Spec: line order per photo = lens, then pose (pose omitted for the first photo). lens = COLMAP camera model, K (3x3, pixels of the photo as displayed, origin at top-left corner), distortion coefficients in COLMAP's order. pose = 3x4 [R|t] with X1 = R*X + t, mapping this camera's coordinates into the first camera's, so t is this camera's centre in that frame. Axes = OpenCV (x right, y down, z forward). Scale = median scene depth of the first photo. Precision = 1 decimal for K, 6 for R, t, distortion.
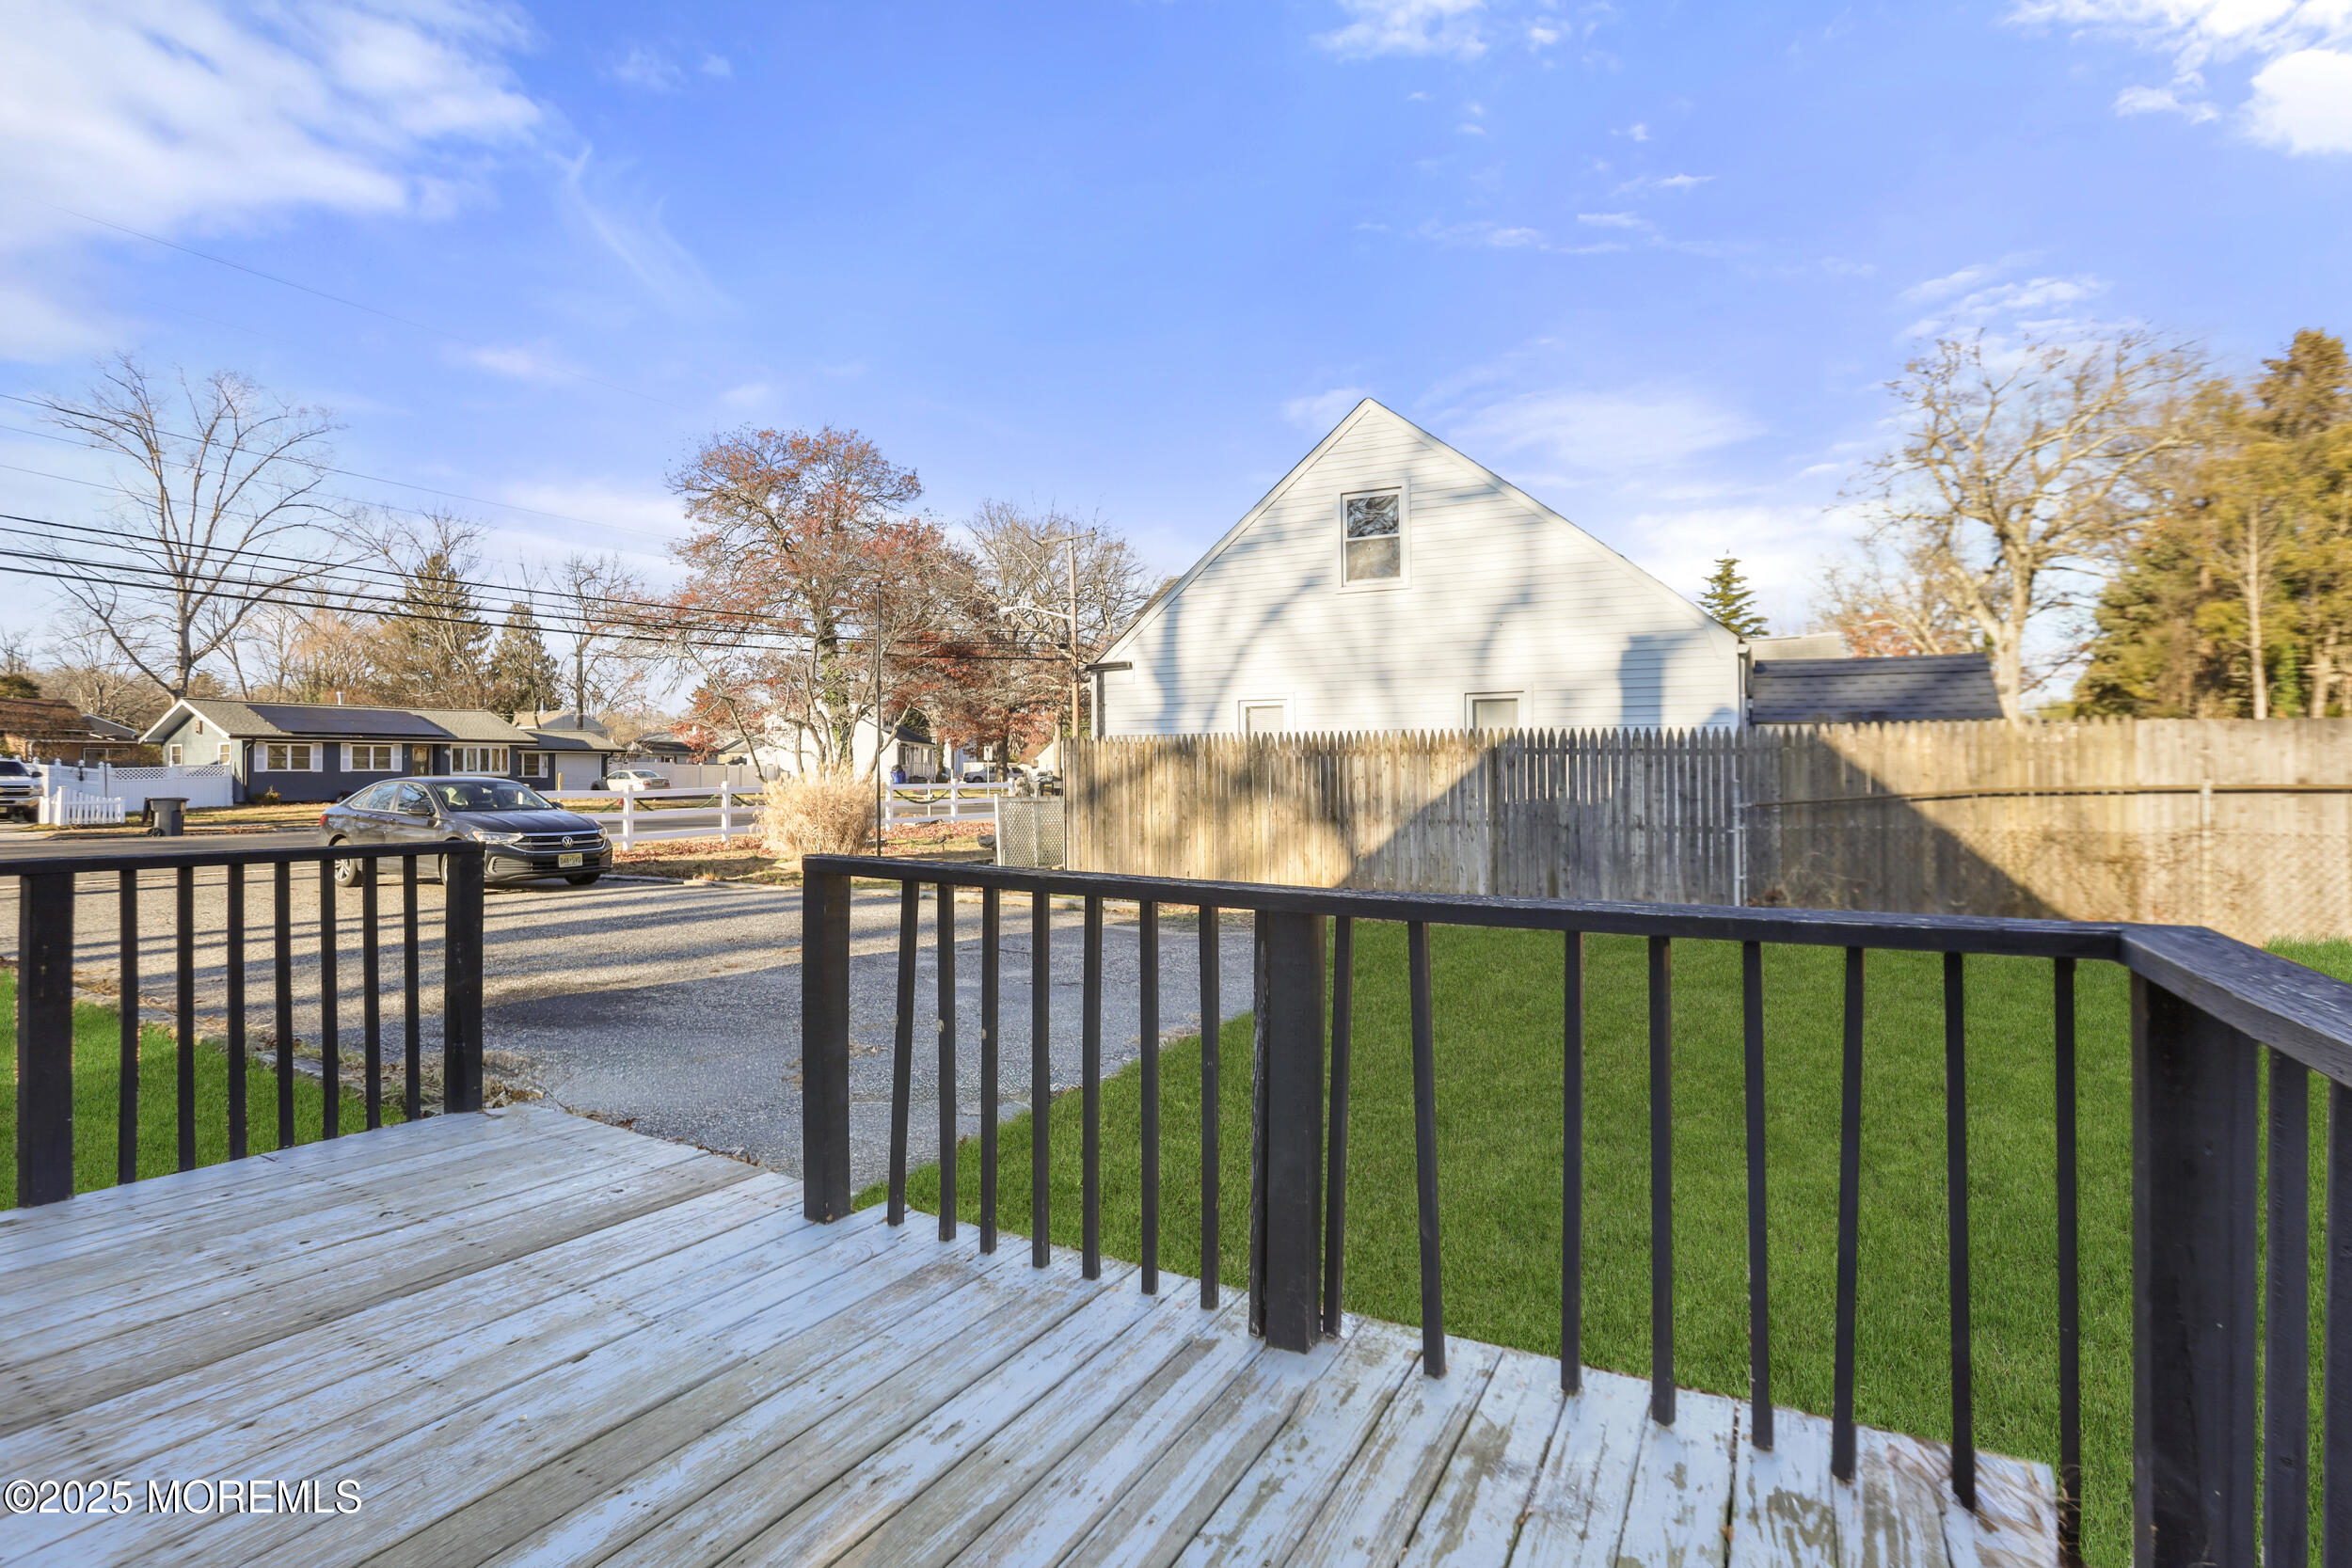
lens RADIAL K [[1069.6, 0, 1180.3], [0, 1069.6, 775.1], [0, 0, 1]] dist [-0.033467, 0.001496]
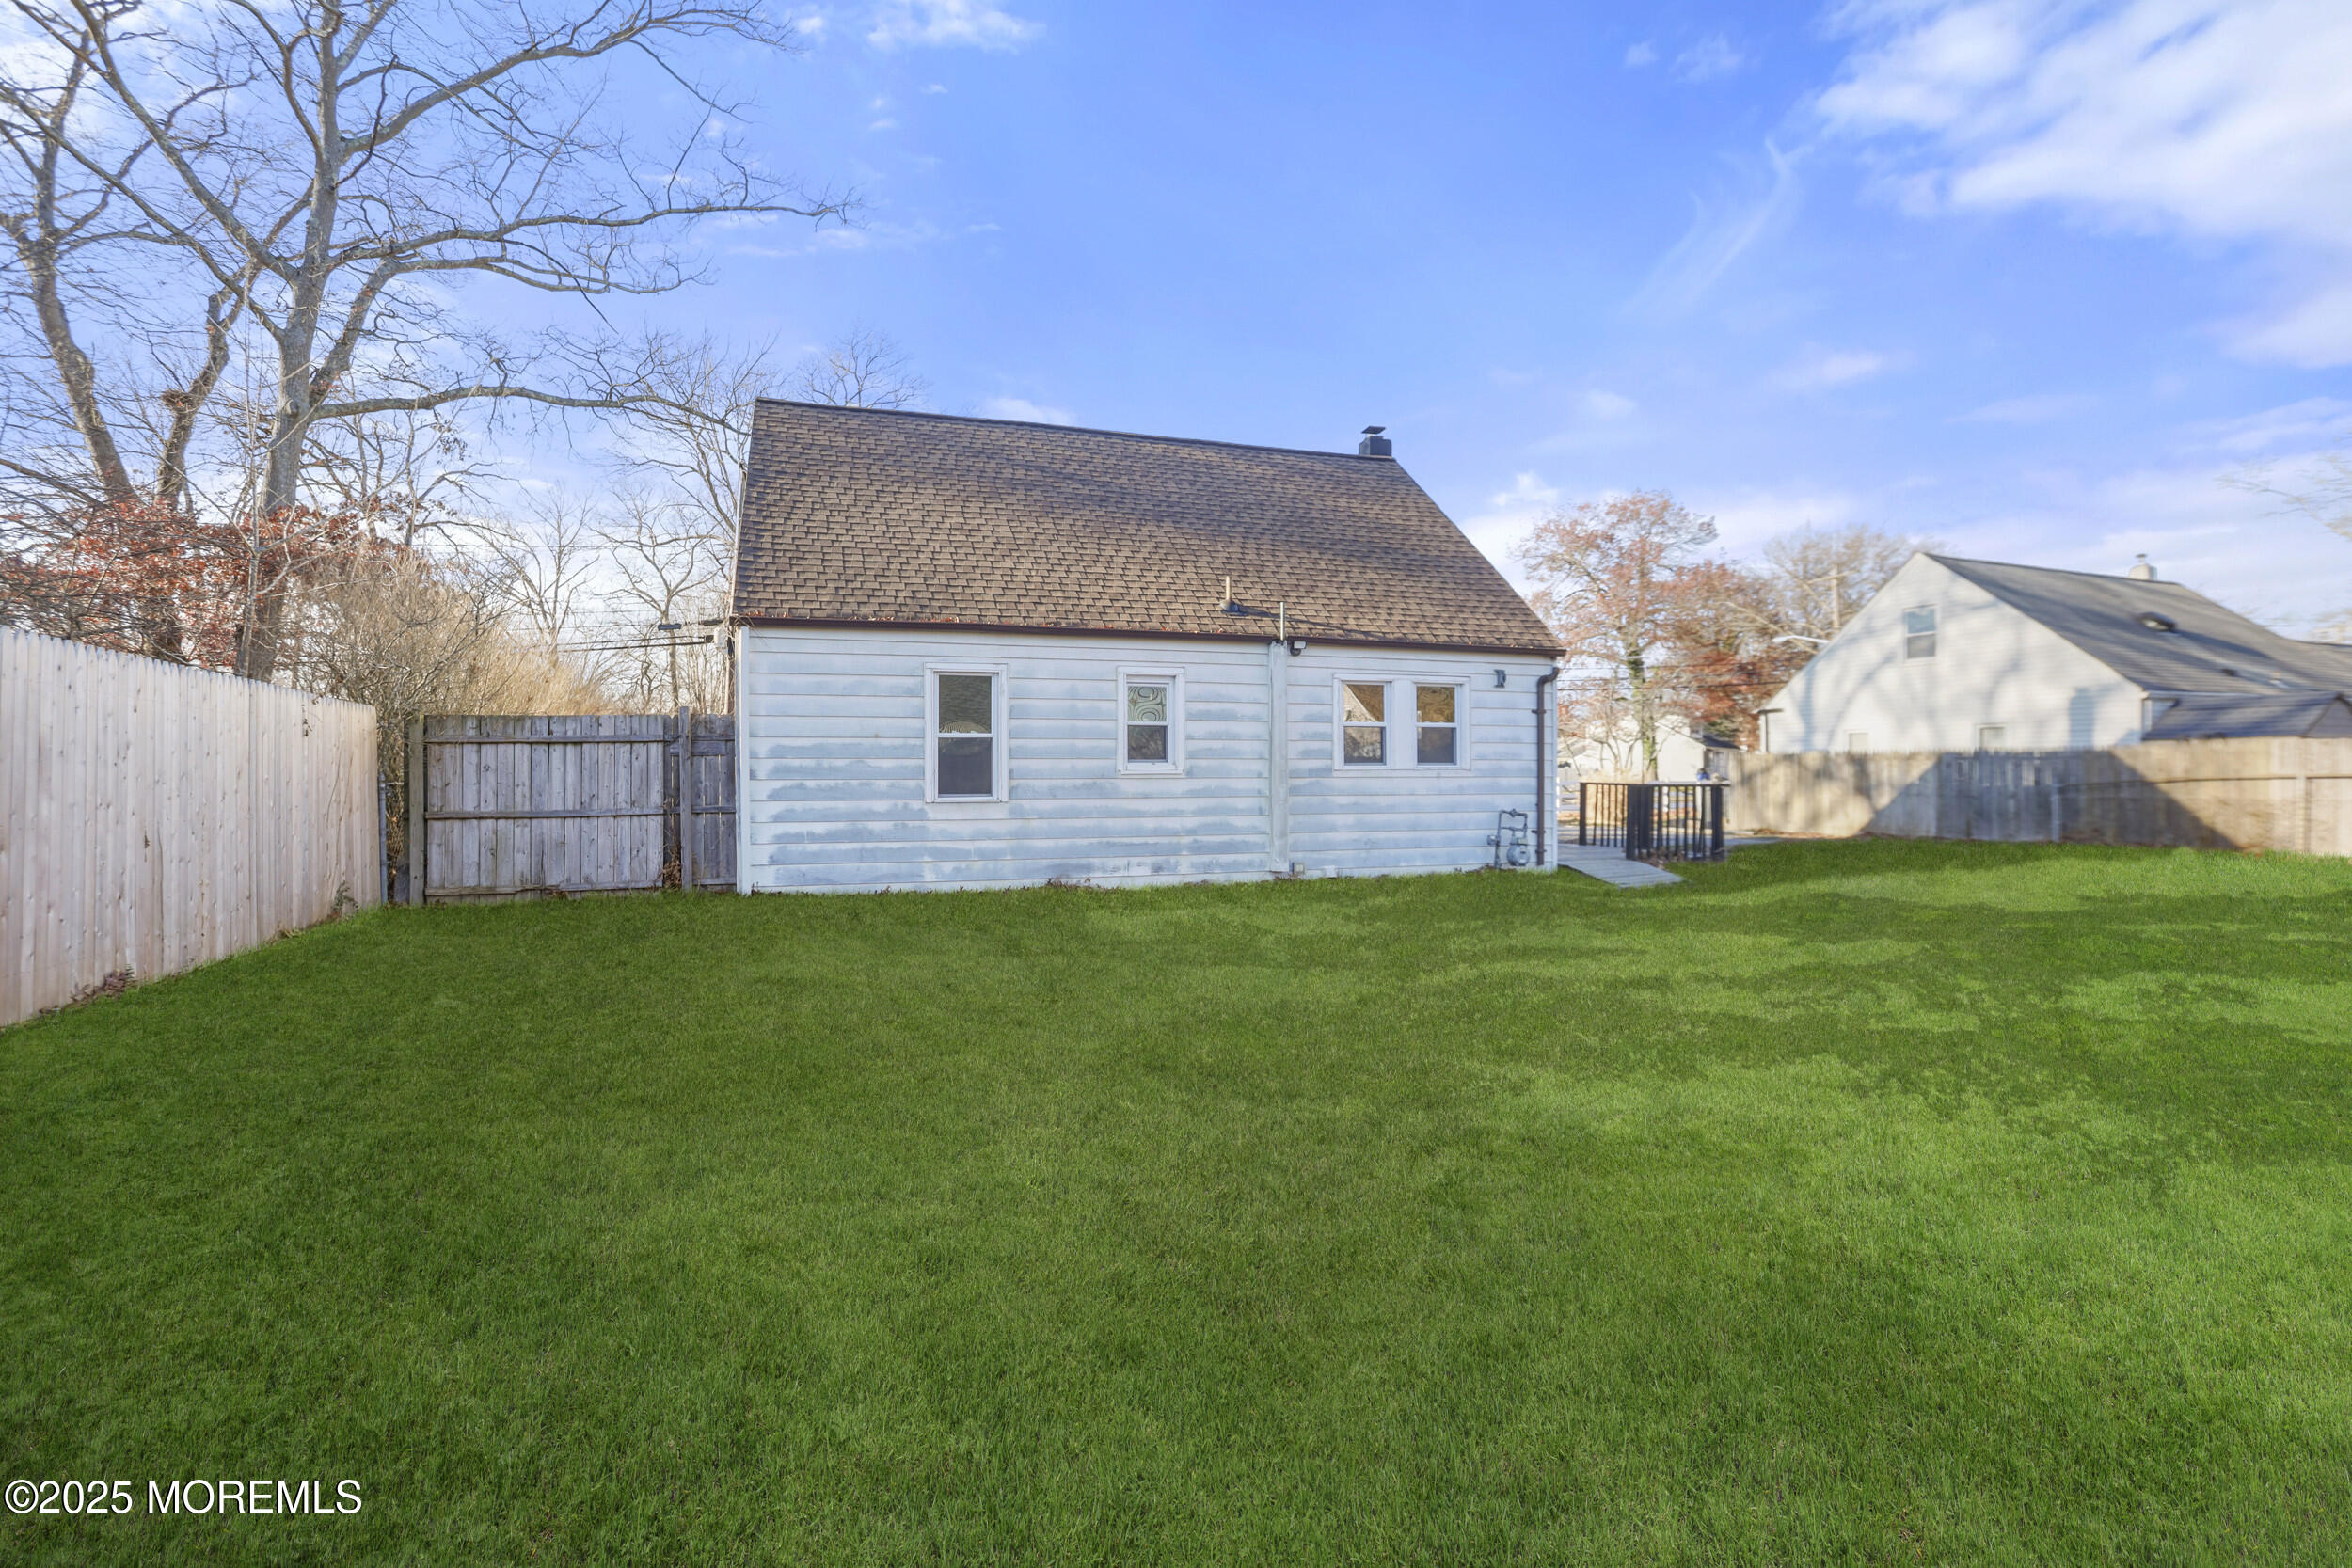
lens RADIAL K [[1069.6, 0, 1173.7], [0, 1069.6, 796.6], [0, 0, 1]] dist [-0.033467, 0.001496]
pose [[0.734538, 0.014461, -0.678413, 0.418272], [-0.002438, 0.999823, 0.018673, 0.011459], [0.678563, -0.012061, 0.734443, -0.998565]]
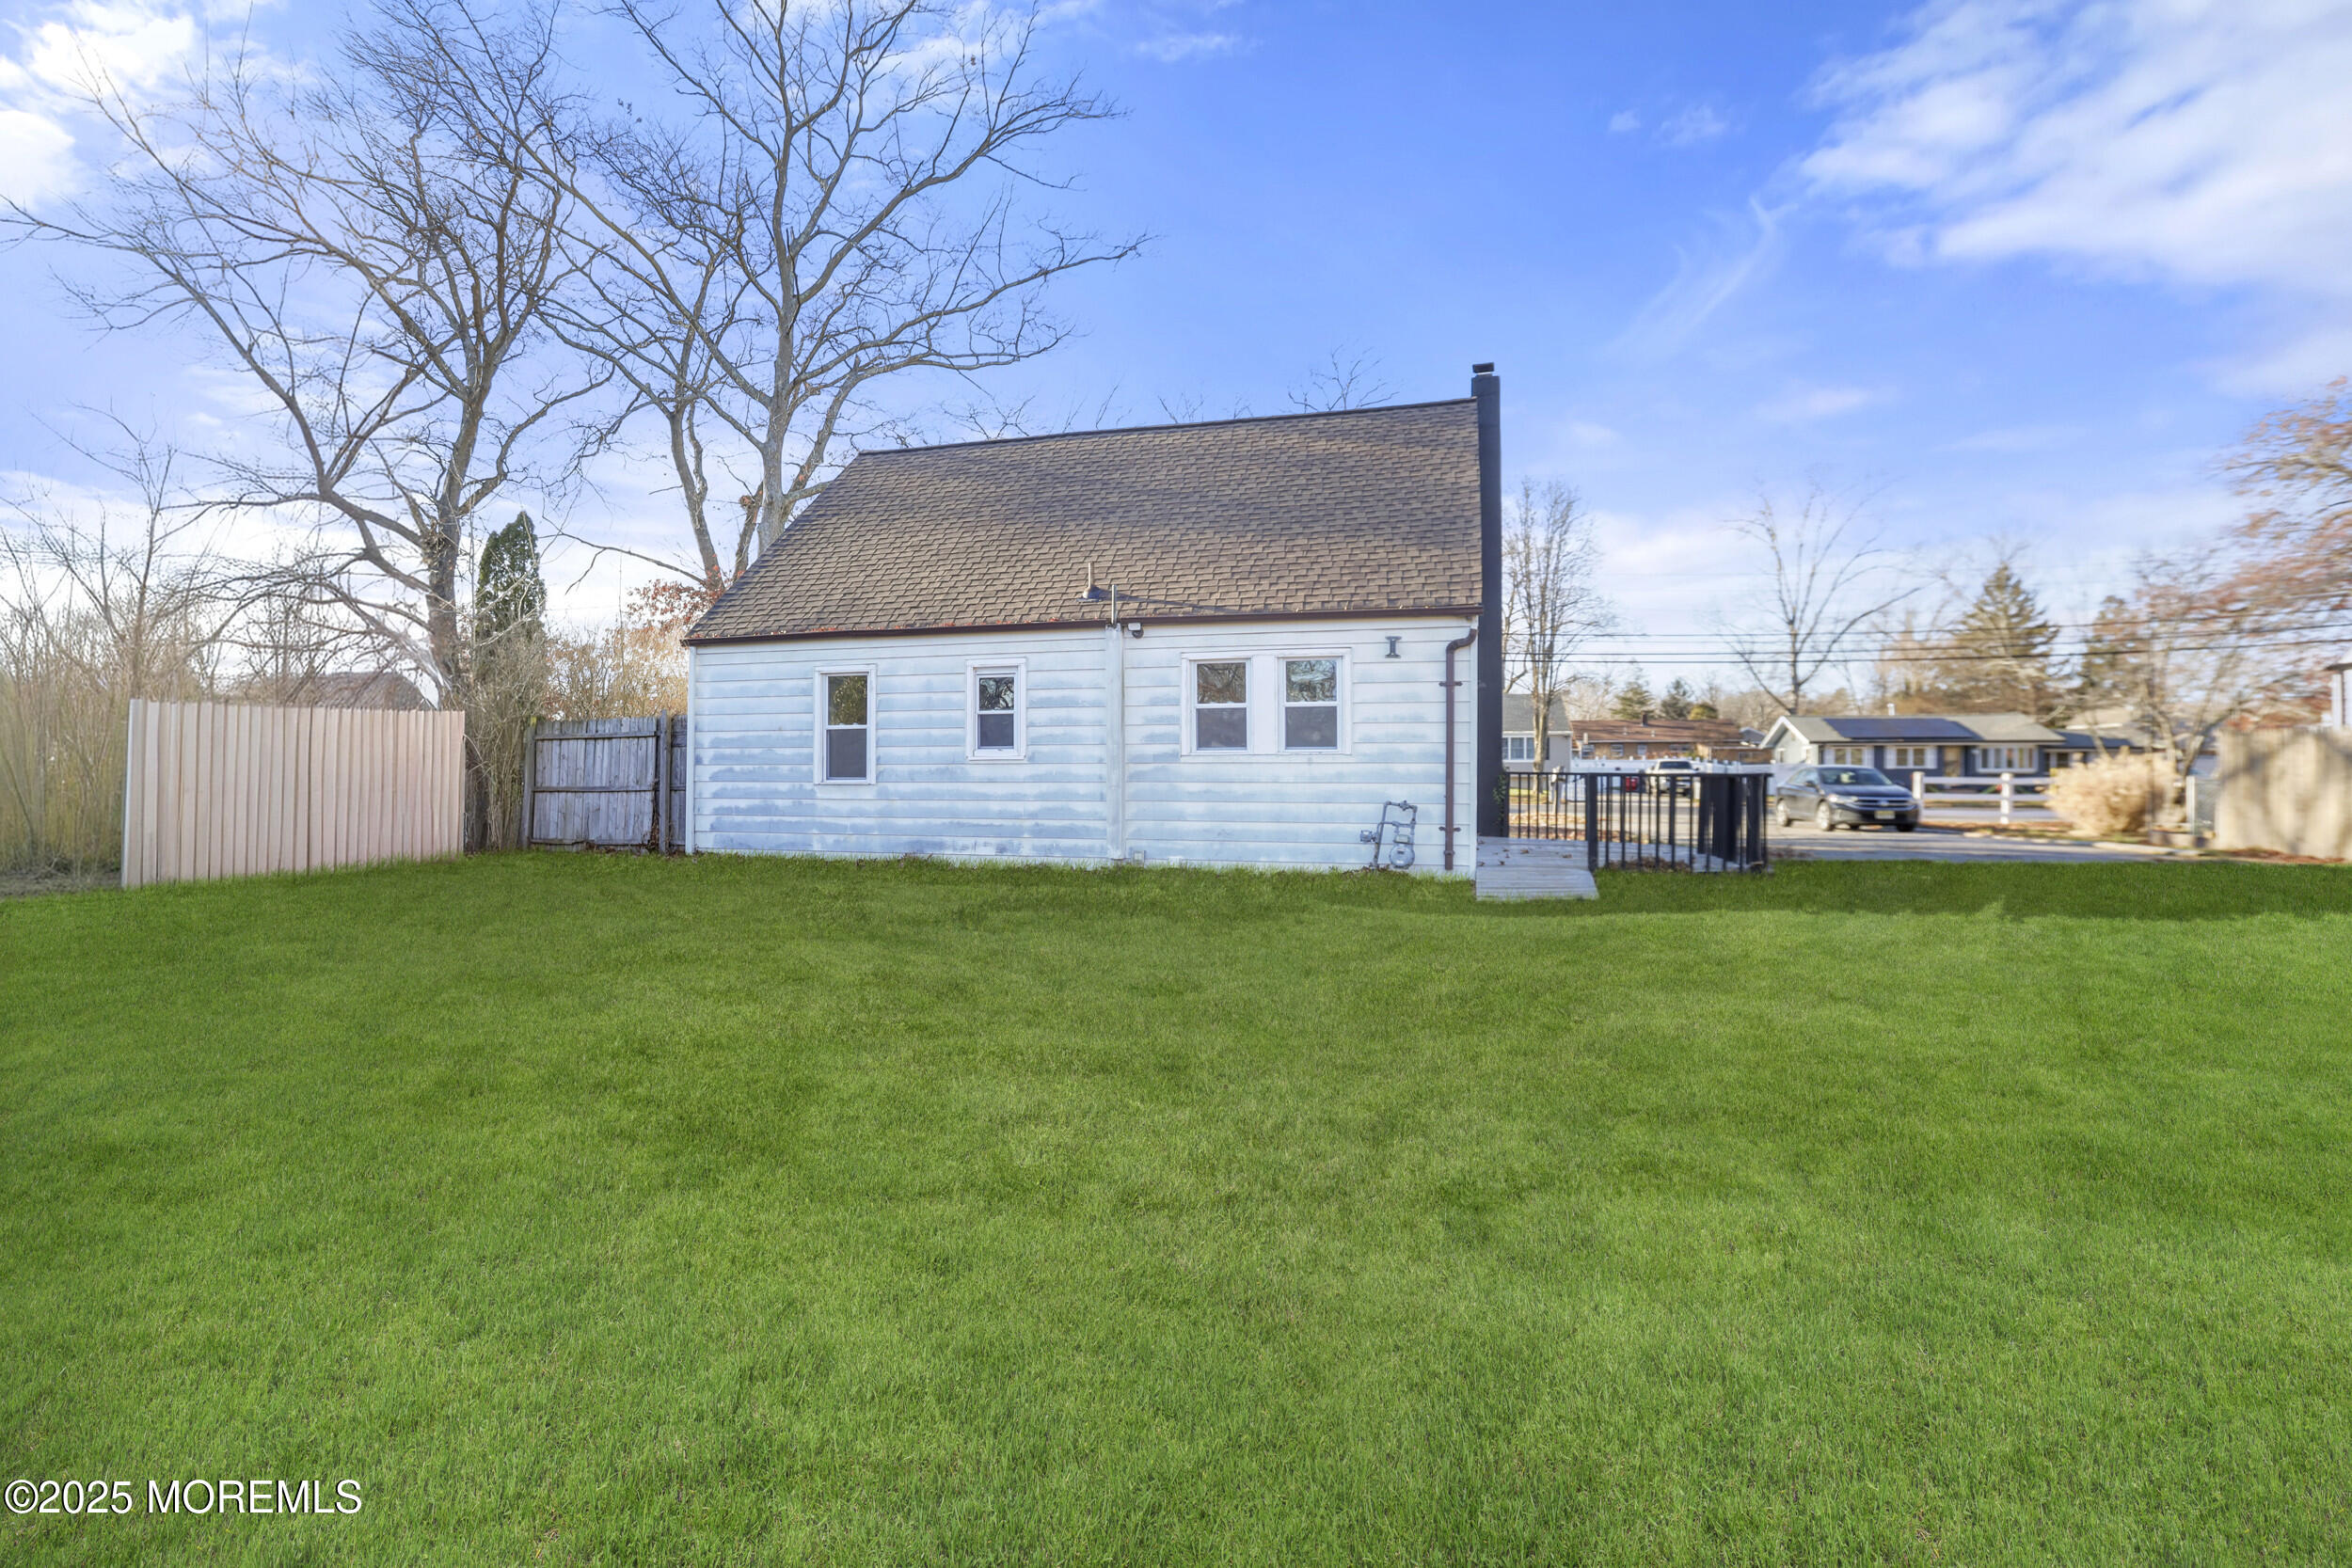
lens RADIAL K [[1069.6, 0, 1171.0], [0, 1069.6, 801.0], [0, 0, 1]] dist [-0.033467, 0.001496]
pose [[0.243727, 0.028142, -0.969436, 0.726113], [-0.005420, 0.999603, 0.027655, 0.018251], [0.969829, -0.001486, 0.243782, -0.478824]]
